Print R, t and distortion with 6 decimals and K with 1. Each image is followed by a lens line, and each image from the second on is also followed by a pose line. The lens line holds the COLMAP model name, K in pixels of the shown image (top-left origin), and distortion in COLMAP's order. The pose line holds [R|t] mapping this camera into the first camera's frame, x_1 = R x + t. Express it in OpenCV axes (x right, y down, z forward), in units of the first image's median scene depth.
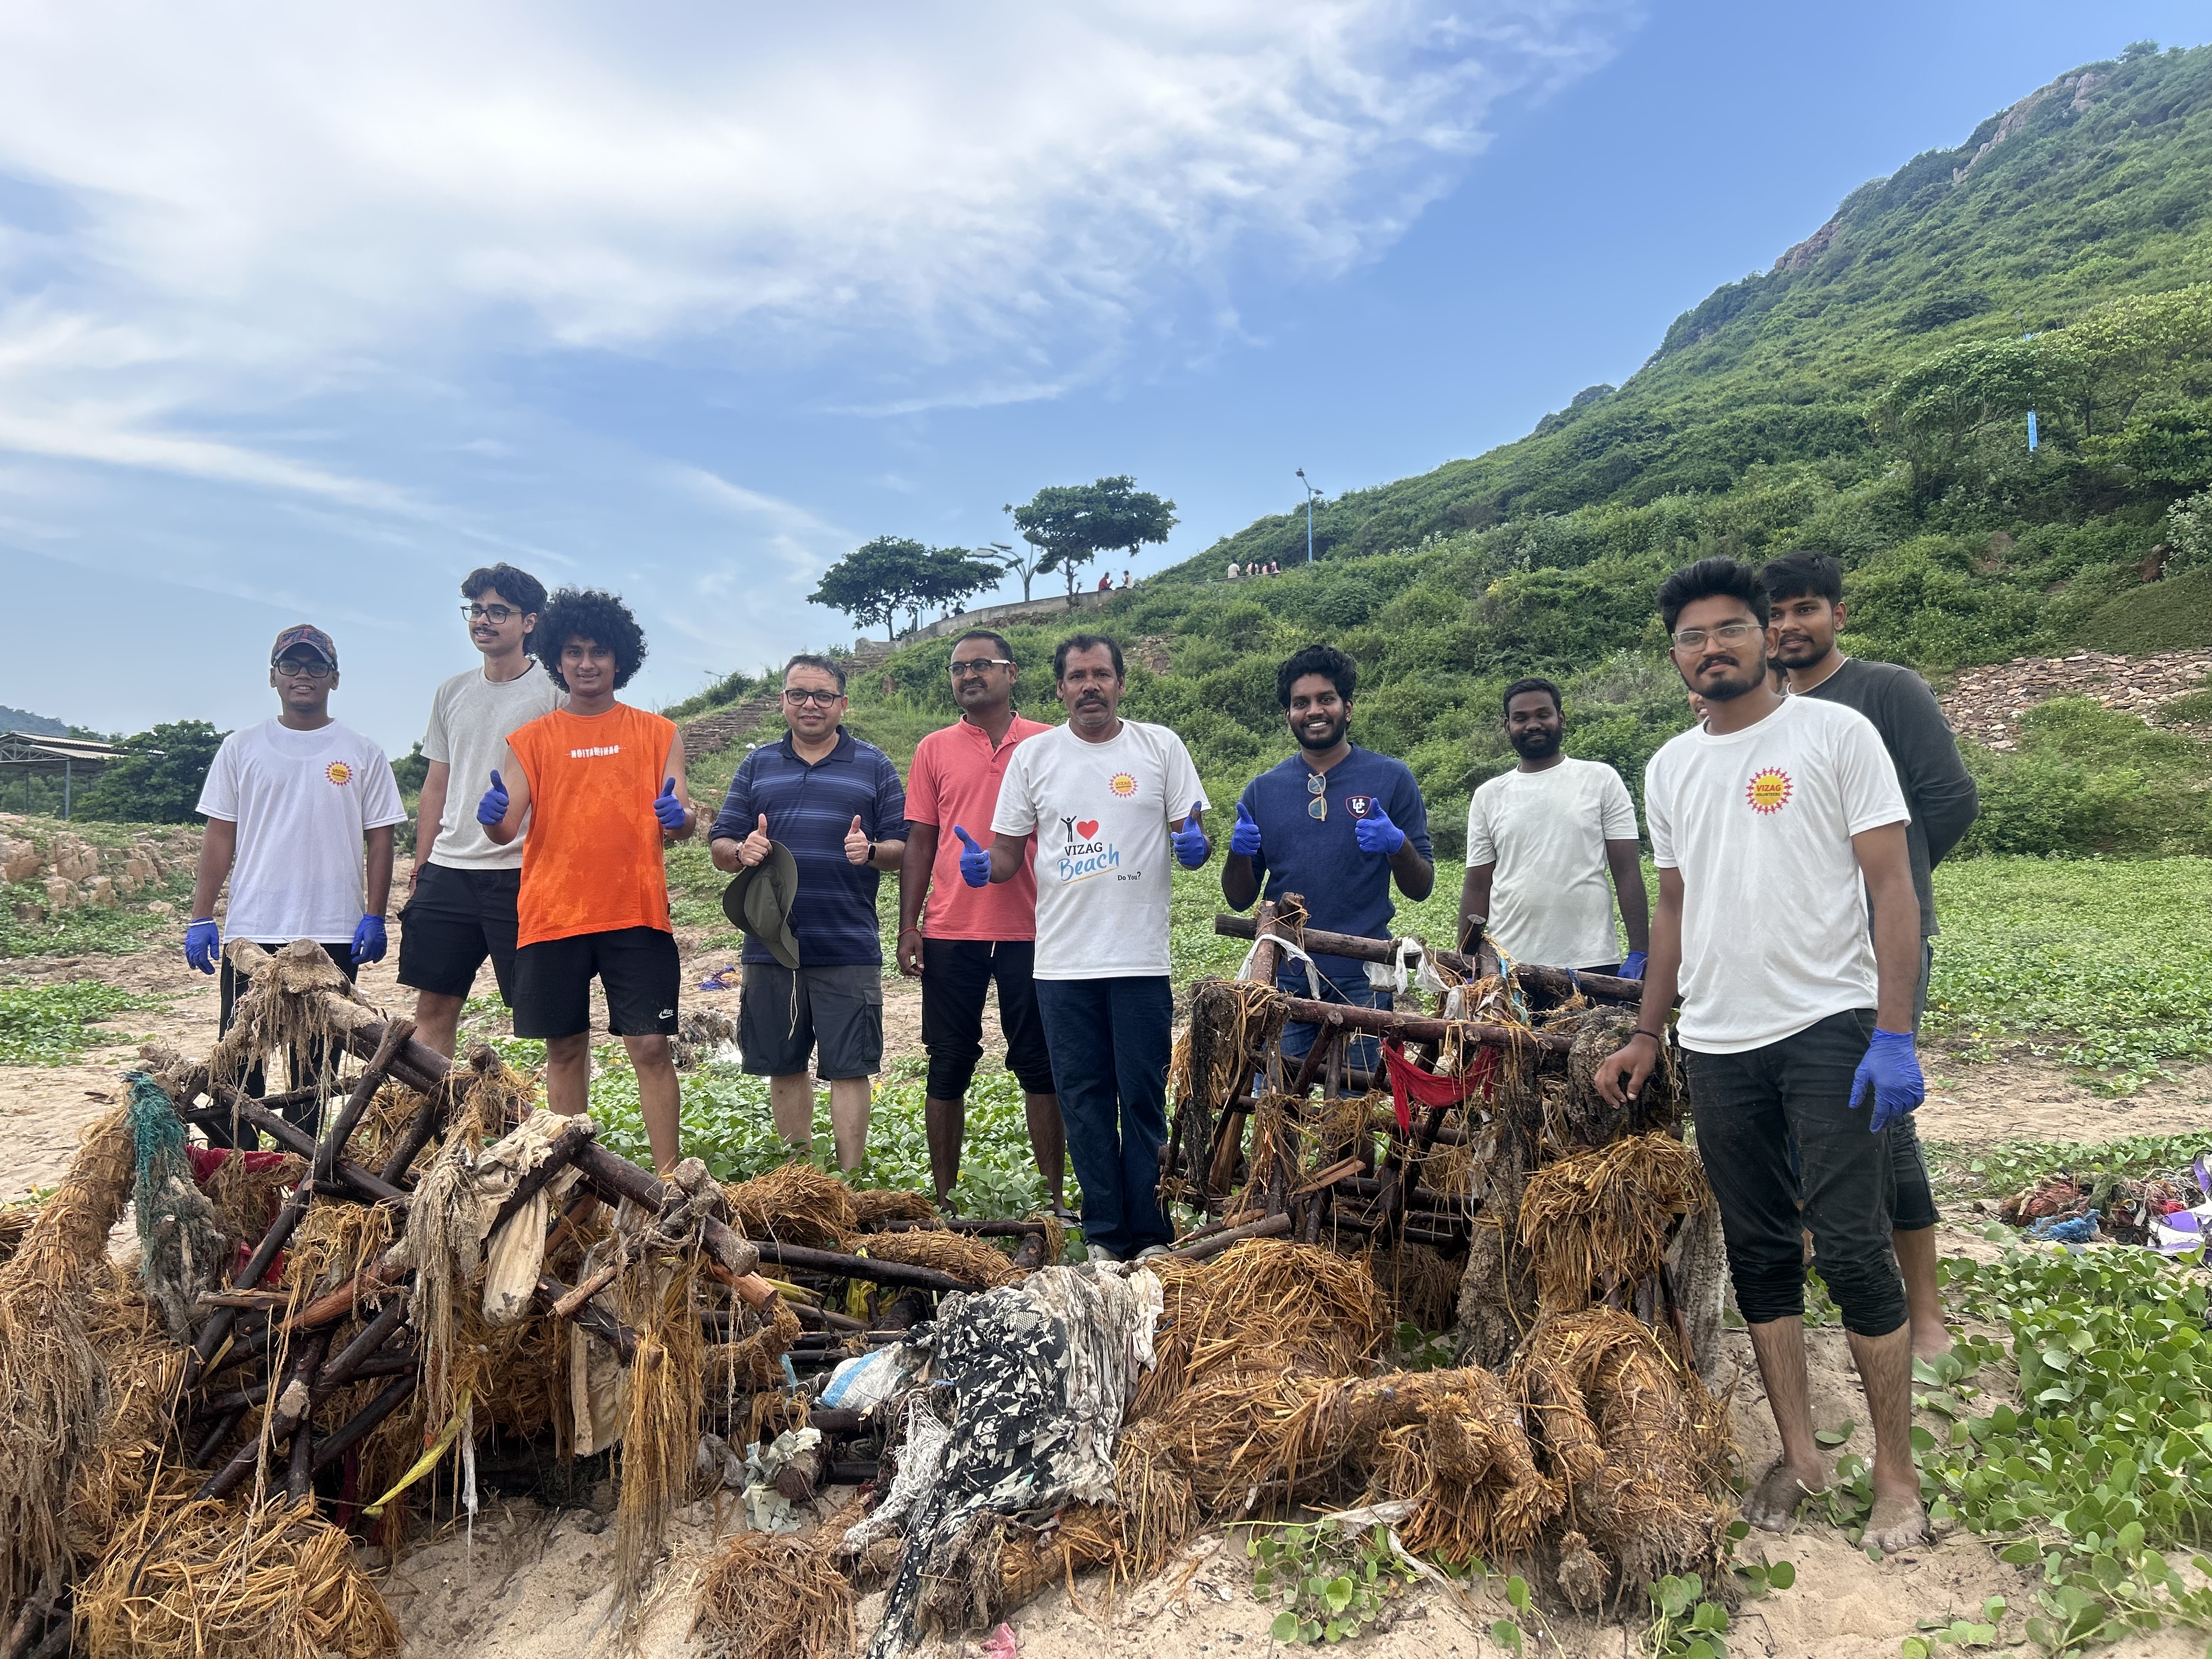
lens RADIAL K [[1698.0, 0, 1107.7], [0, 1698.0, 813.5], [0, 0, 1]] dist [0.054654, -0.061023]
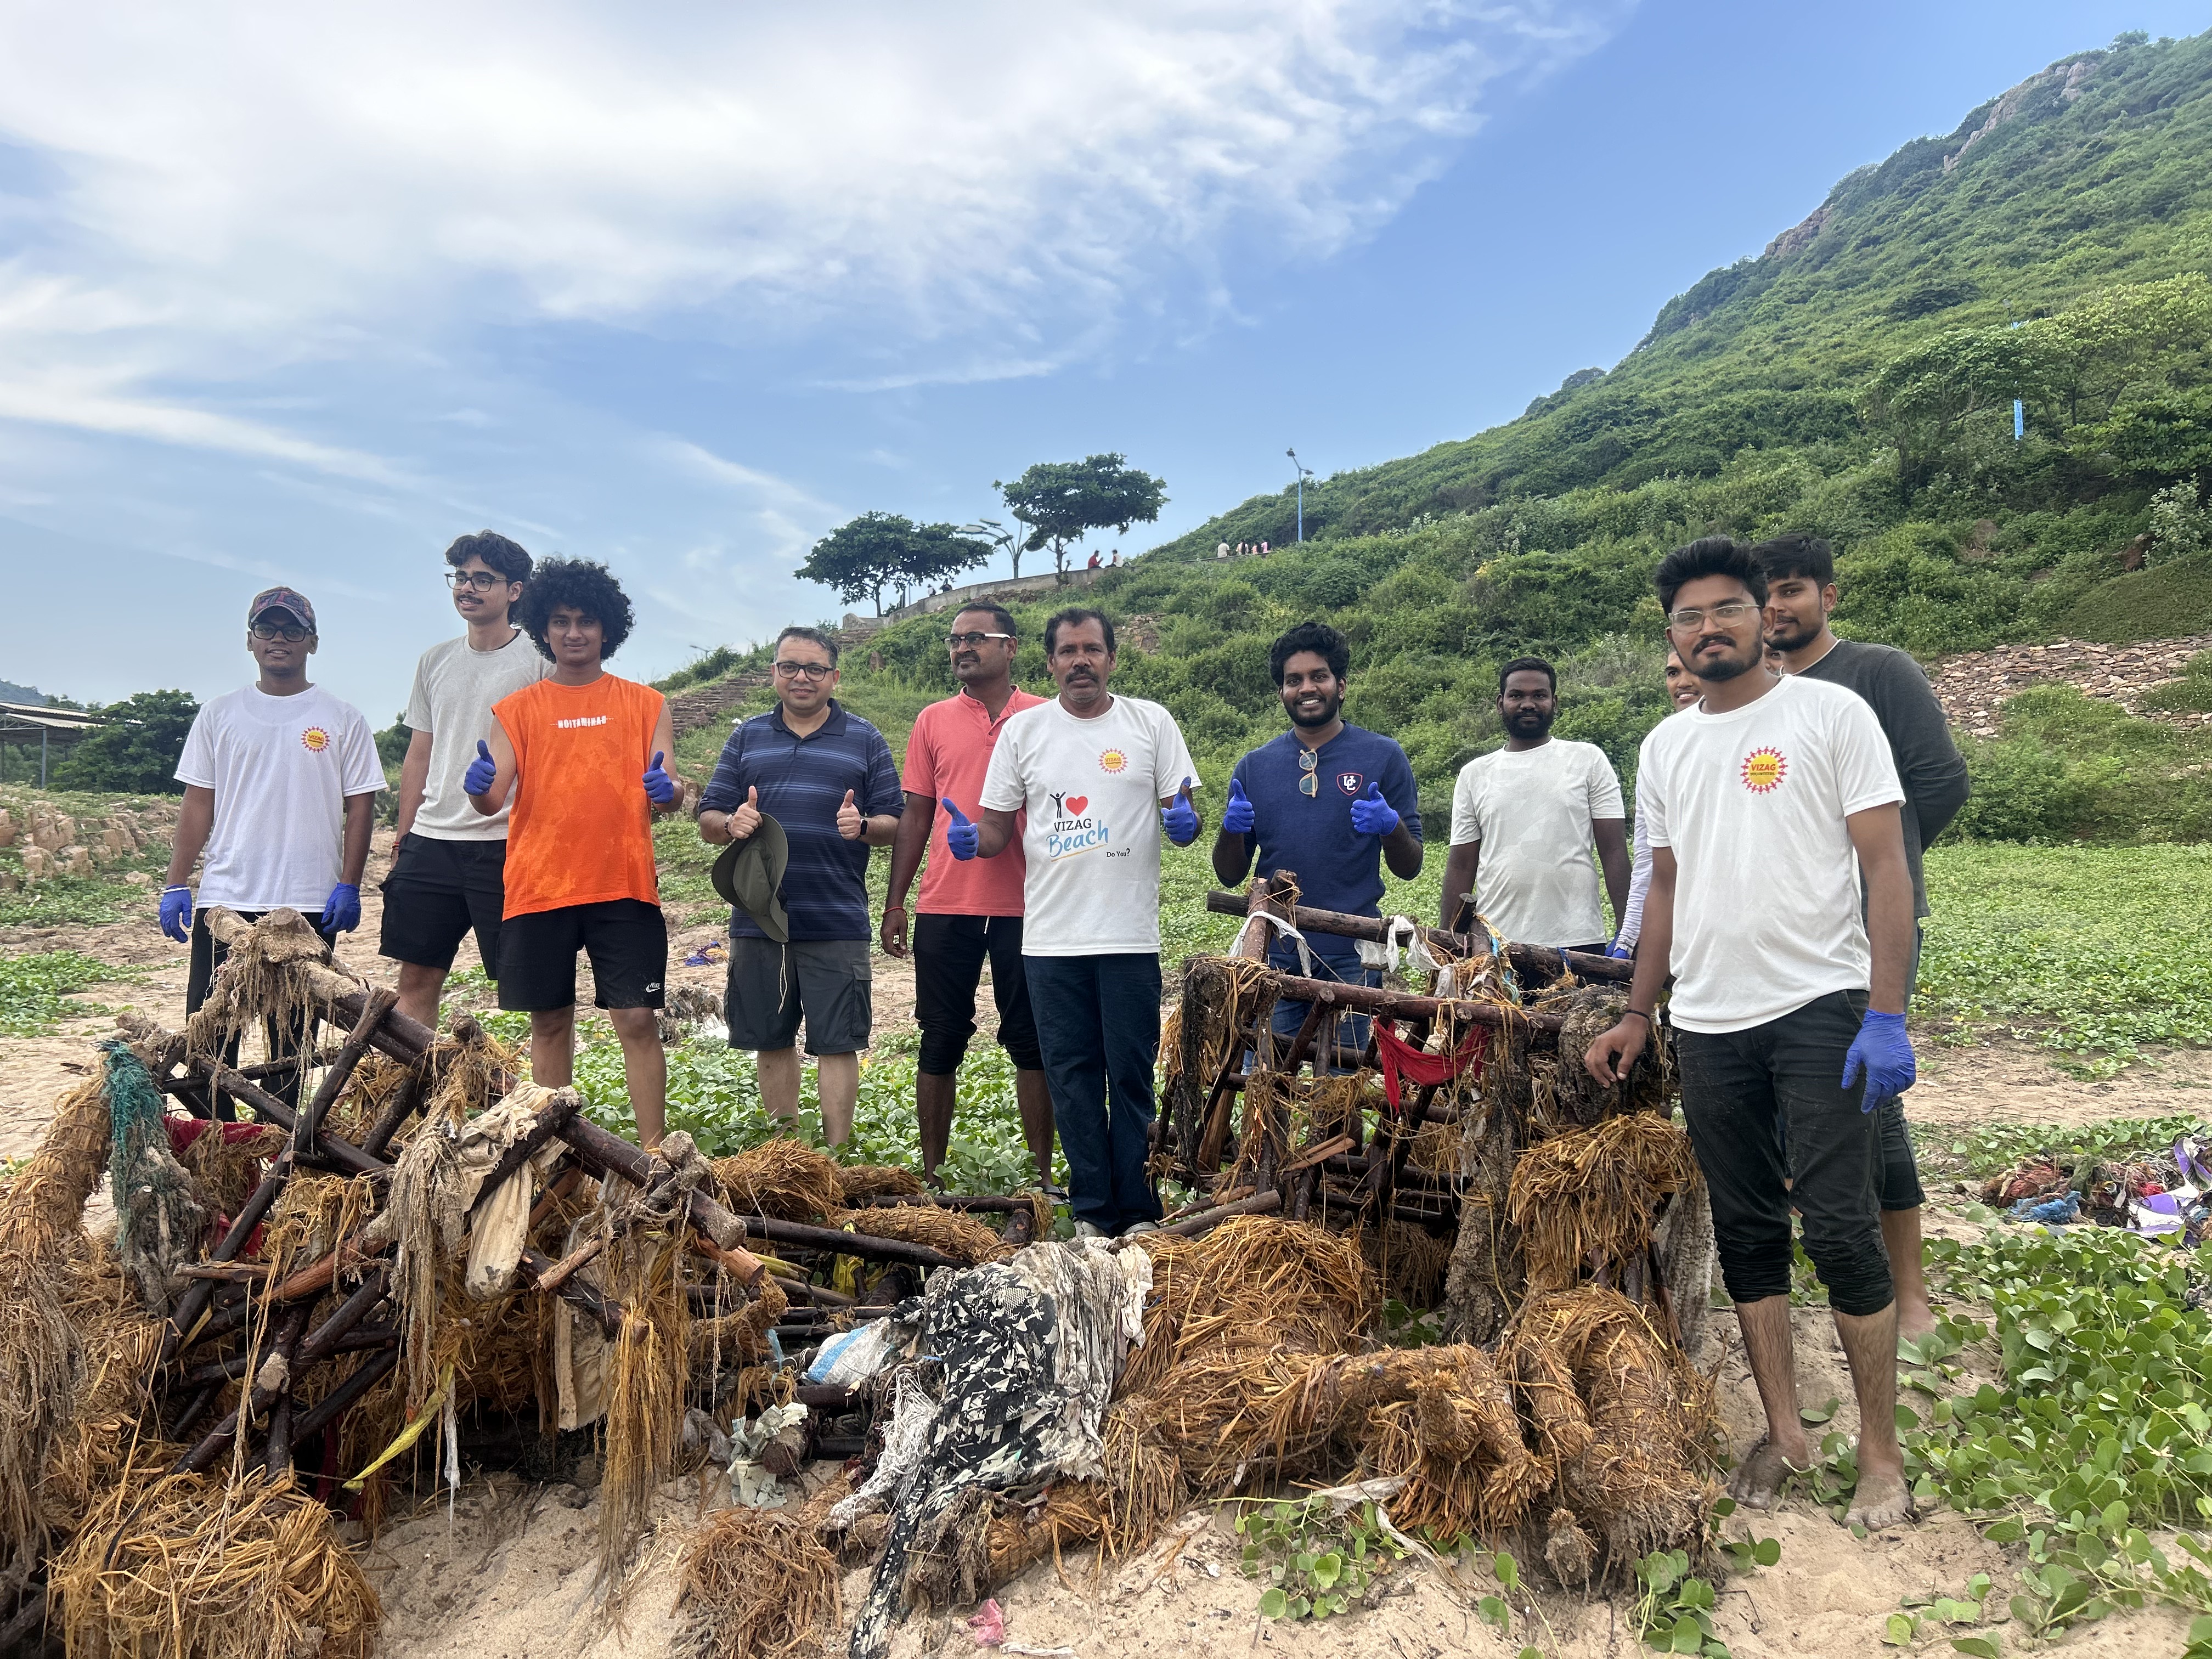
lens RADIAL K [[1698.8, 0, 1119.9], [0, 1698.8, 812.0], [0, 0, 1]] dist [0.052193, -0.057423]
pose [[0.999851, 0.008452, 0.015034, -0.002741], [-0.008619, 0.999901, 0.011104, 0.002194], [-0.014939, -0.011232, 0.999825, 0.005281]]
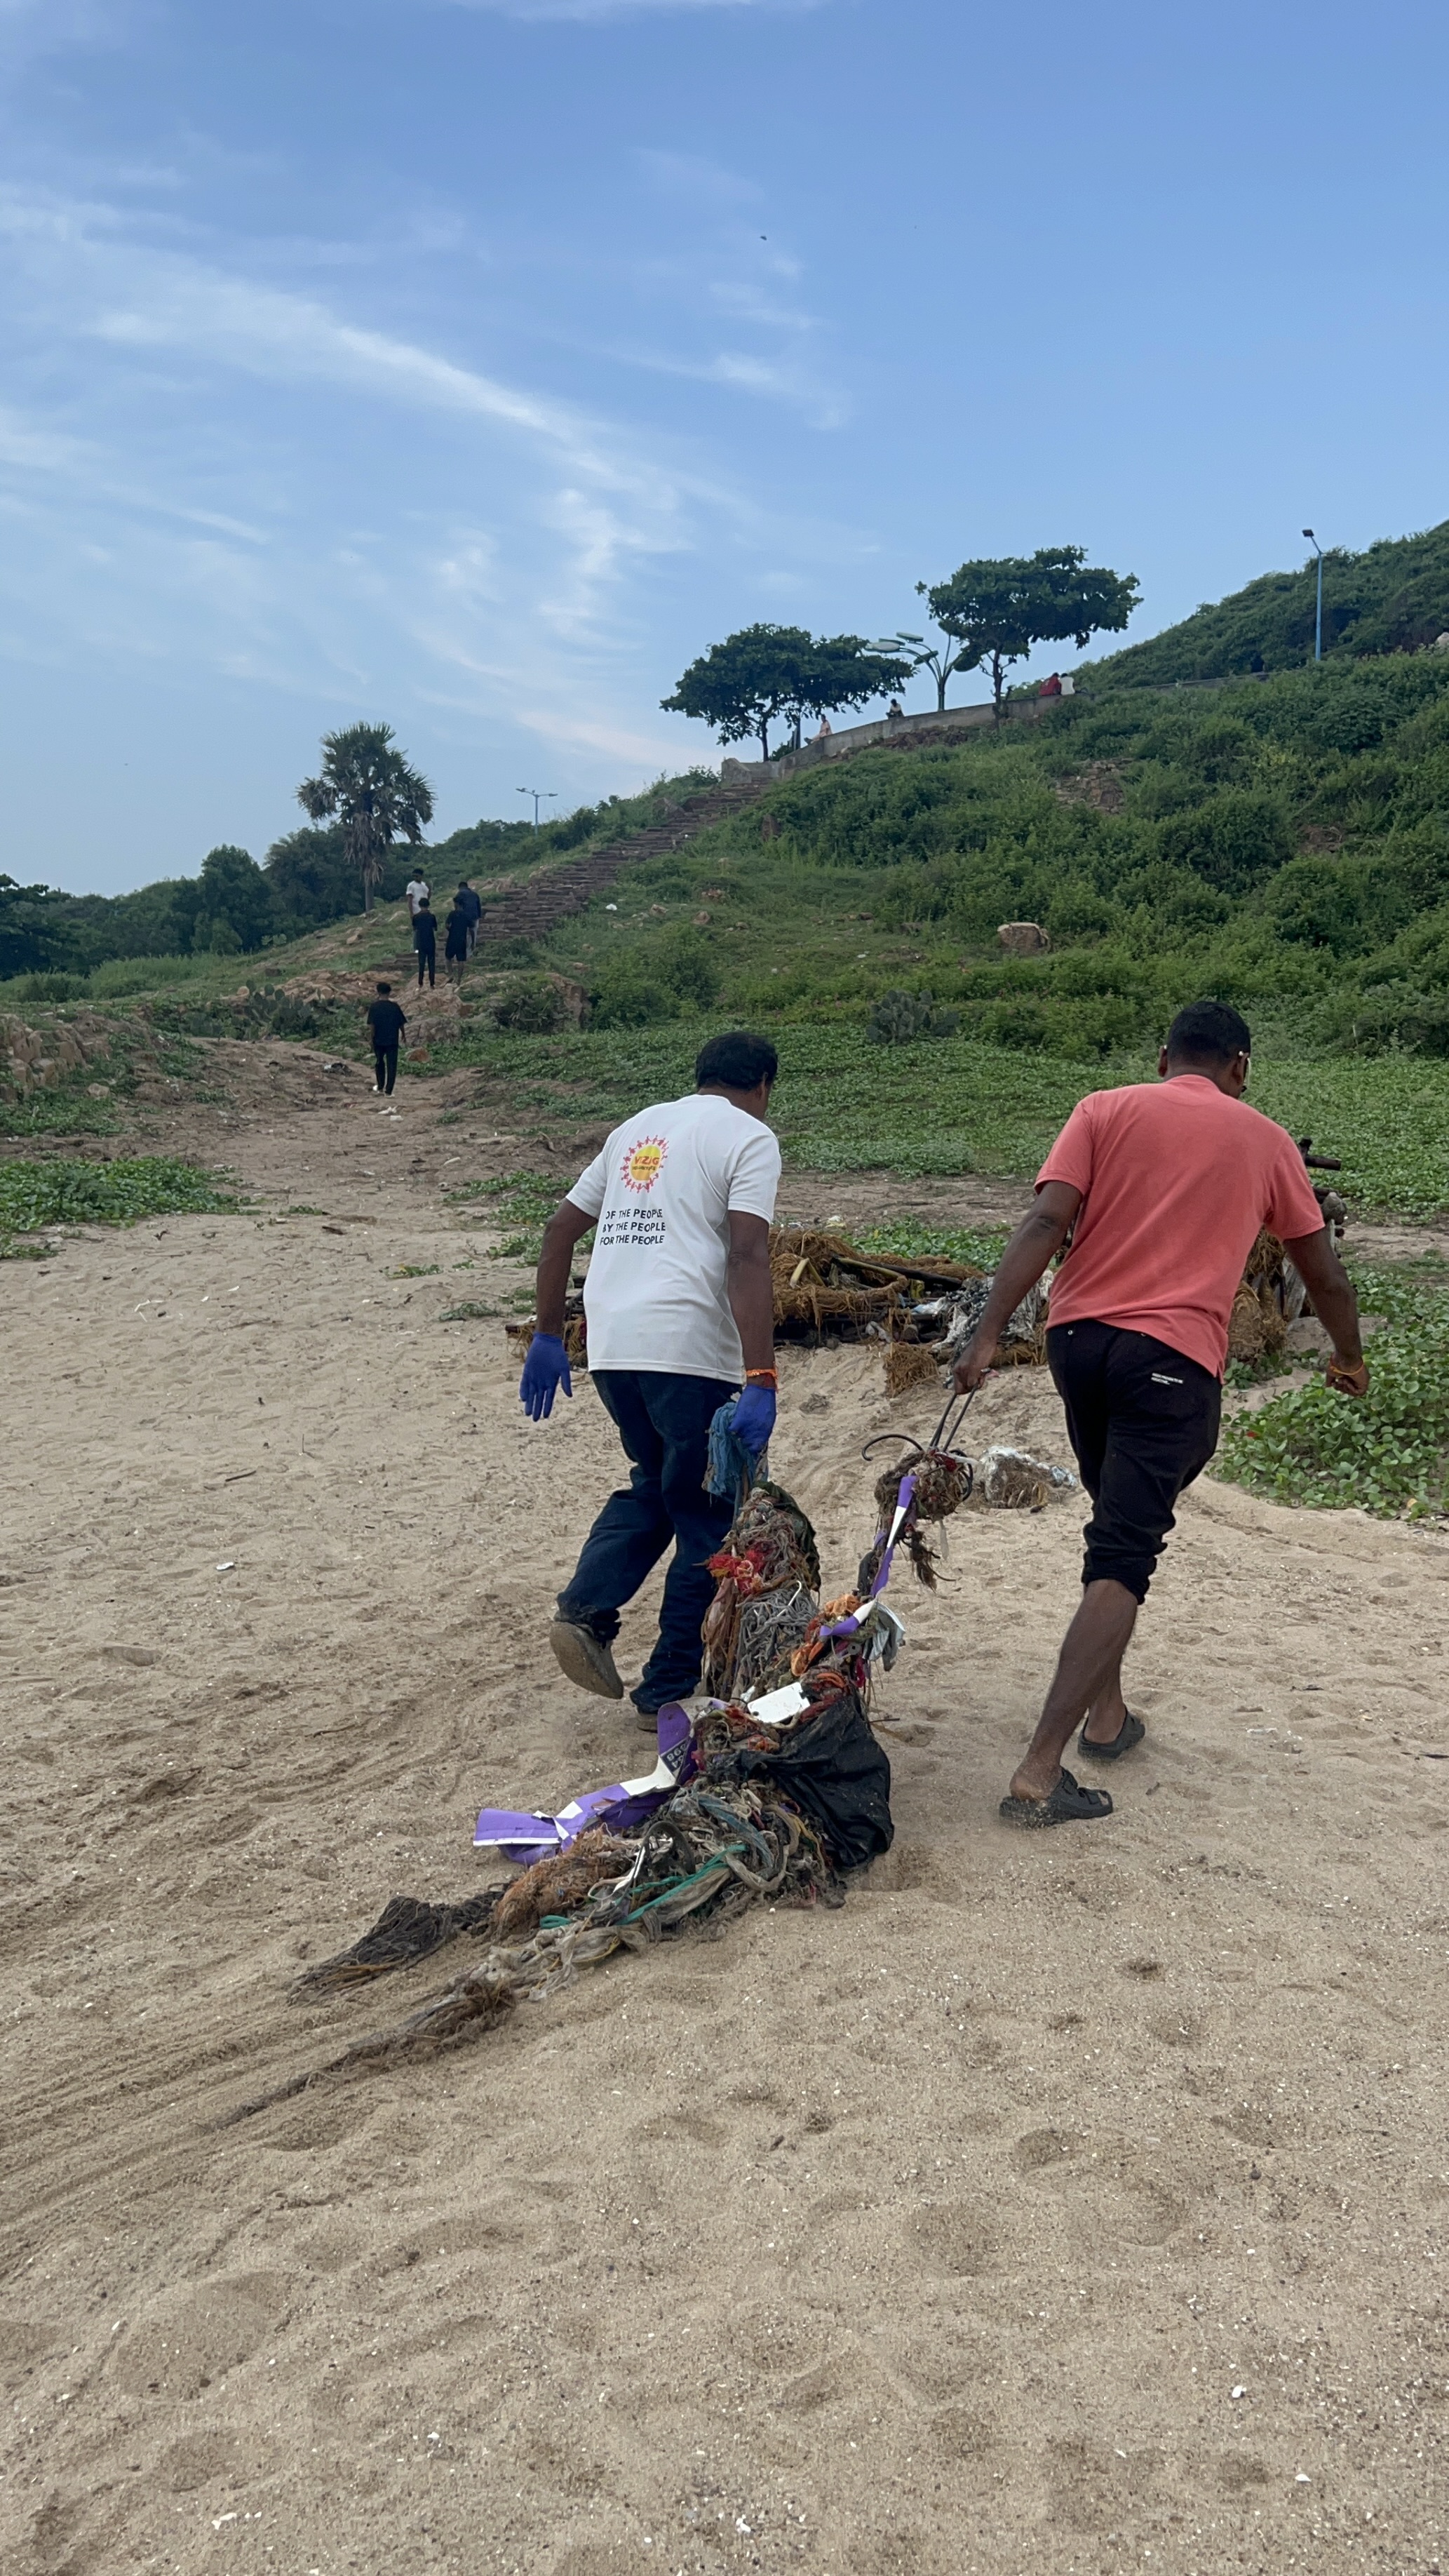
lens RADIAL K [[2382.5, 0, 804.7], [0, 2382.5, 1291.5], [0, 0, 1]] dist [0.111277, -0.002277]
pose [[0.995292, 0.024118, -0.093874, -0.002615], [-0.011406, 0.990961, 0.133666, -0.073206], [0.096249, -0.131966, 0.986570, -1.222485]]
